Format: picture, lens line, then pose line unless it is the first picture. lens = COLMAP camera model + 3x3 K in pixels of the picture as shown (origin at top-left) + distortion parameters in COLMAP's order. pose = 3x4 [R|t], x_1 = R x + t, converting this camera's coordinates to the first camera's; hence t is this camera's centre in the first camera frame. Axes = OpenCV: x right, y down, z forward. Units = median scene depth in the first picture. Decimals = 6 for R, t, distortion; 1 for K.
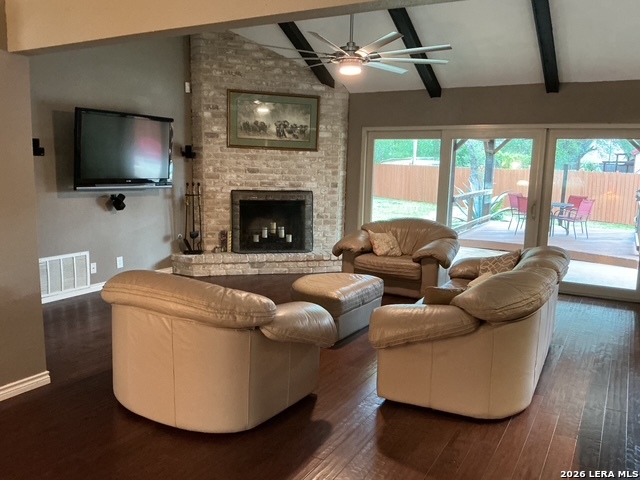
lens RADIAL K [[537.4, 0, 319.0], [0, 537.4, 242.4], [0, 0, 1]] dist [0.049248, -0.091397]
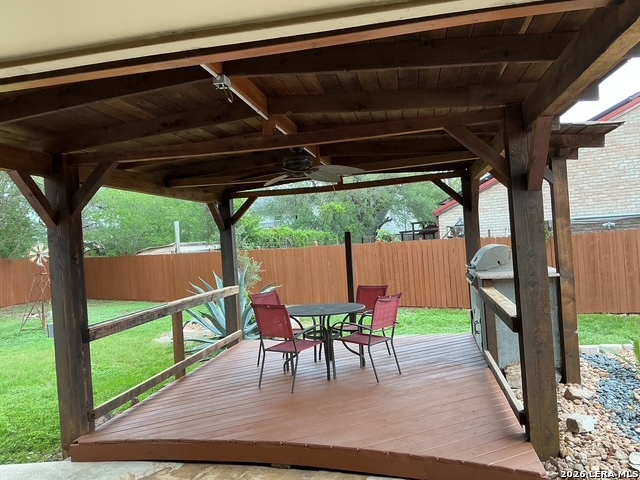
lens RADIAL K [[537.4, 0, 318.0], [0, 537.4, 241.8], [0, 0, 1]] dist [0.049248, -0.091397]
pose [[0.943067, -0.082395, 0.322234, 0.119988], [0.133193, 0.981310, -0.138889, -0.028990], [-0.304768, 0.173901, 0.936416, 0.233587]]
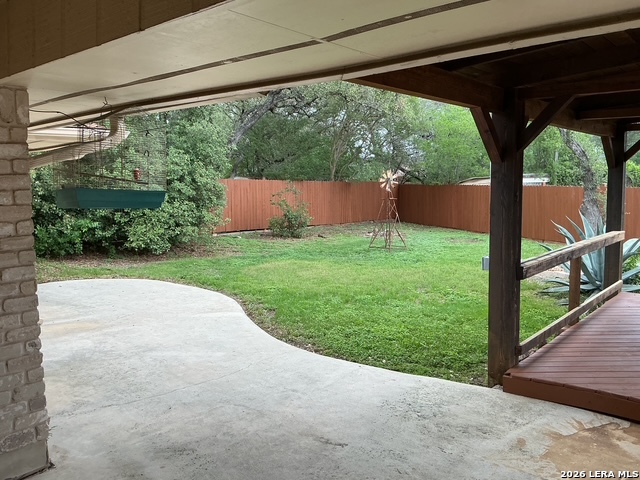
lens RADIAL K [[537.4, 0, 316.8], [0, 537.4, 237.2], [0, 0, 1]] dist [0.049248, -0.091397]
pose [[0.979366, -0.014478, -0.201573, 0.074997], [0.003793, 0.998572, -0.053297, -0.035923], [0.202057, 0.051433, 0.978022, 0.239524]]
